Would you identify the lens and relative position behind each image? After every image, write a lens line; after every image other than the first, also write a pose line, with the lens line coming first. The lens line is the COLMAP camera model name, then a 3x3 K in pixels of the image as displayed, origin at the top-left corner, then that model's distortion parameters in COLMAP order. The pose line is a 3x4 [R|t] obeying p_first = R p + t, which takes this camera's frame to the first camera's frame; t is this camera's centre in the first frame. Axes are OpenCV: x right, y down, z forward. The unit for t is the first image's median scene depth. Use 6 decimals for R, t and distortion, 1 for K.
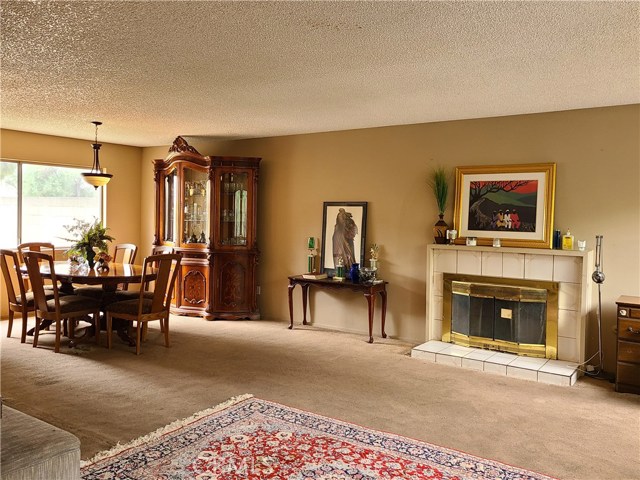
lens RADIAL K [[547.9, 0, 320.0], [0, 547.9, 240.0], [0, 0, 1]] dist [0.043989, -0.004821]
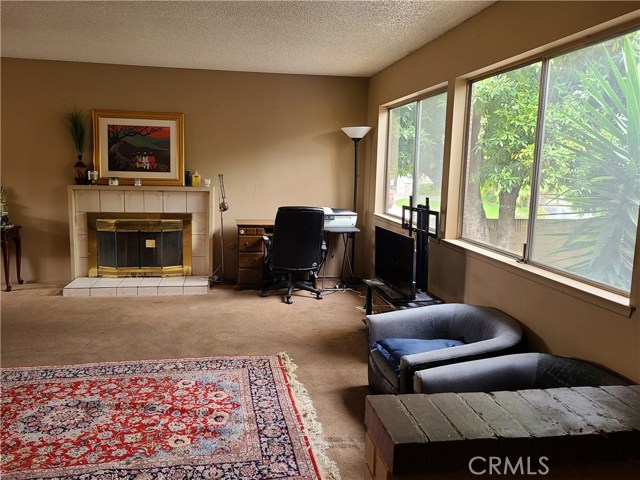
lens RADIAL K [[503.5, 0, 311.2], [0, 503.5, 241.6], [0, 0, 1]] dist [0.037544, -0.007104]
pose [[0.719136, -0.108955, 0.686274, -0.148786], [0.024334, 0.990973, 0.131831, -0.002266], [-0.694443, -0.078105, 0.715296, 0.008098]]
